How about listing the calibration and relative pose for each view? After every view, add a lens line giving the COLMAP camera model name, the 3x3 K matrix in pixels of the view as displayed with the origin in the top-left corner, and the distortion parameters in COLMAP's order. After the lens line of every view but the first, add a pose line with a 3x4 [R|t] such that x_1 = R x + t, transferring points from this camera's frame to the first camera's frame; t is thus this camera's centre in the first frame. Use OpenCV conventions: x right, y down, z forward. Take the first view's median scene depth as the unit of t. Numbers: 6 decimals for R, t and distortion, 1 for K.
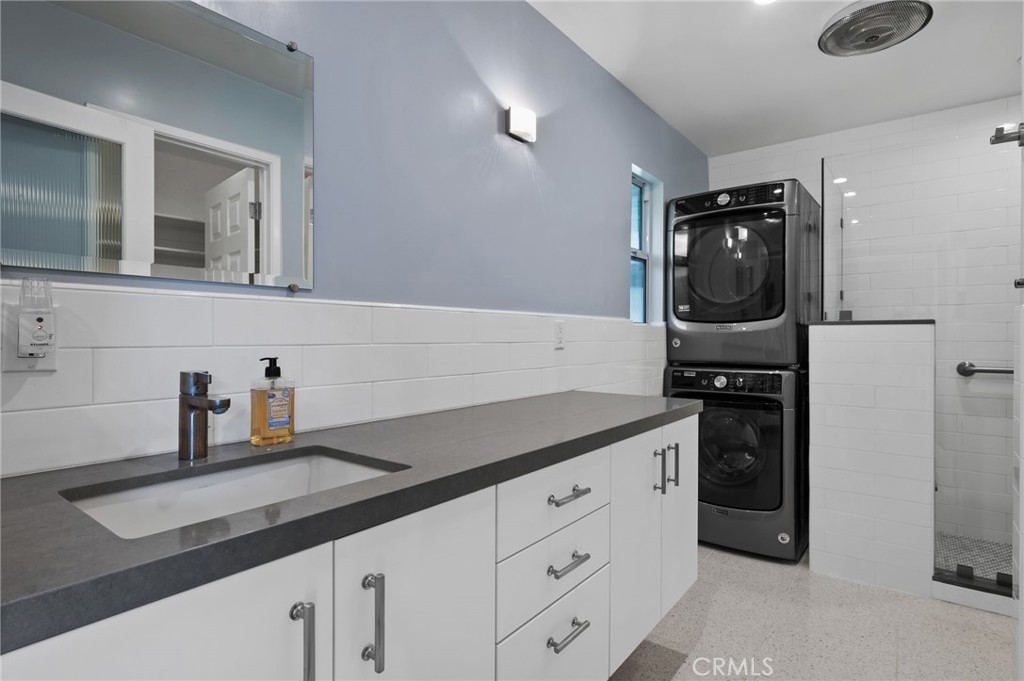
lens RADIAL K [[528.3, 0, 510.1], [0, 528.3, 343.2], [0, 0, 1]] dist [0.000749, -0.000718]
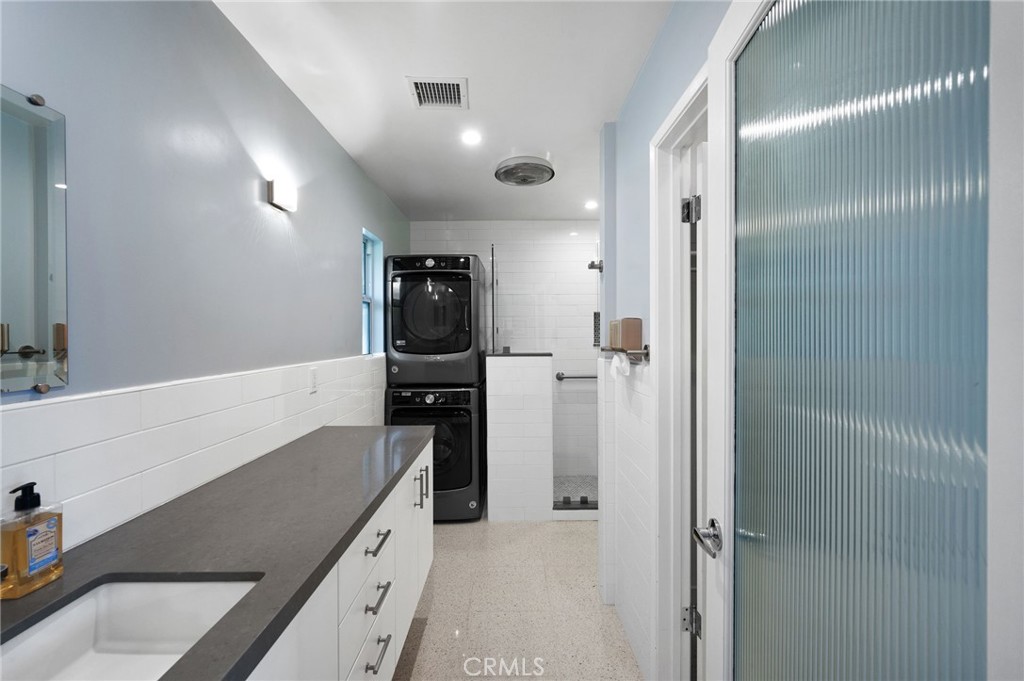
lens RADIAL K [[436.0, 0, 513.4], [0, 436.0, 337.2], [0, 0, 1]] dist [0.001488, -0.000342]
pose [[0.784902, -0.011228, 0.619518, -0.125722], [0.010874, 0.999931, 0.004347, -0.090654], [-0.619525, 0.003325, 0.784970, -0.002432]]
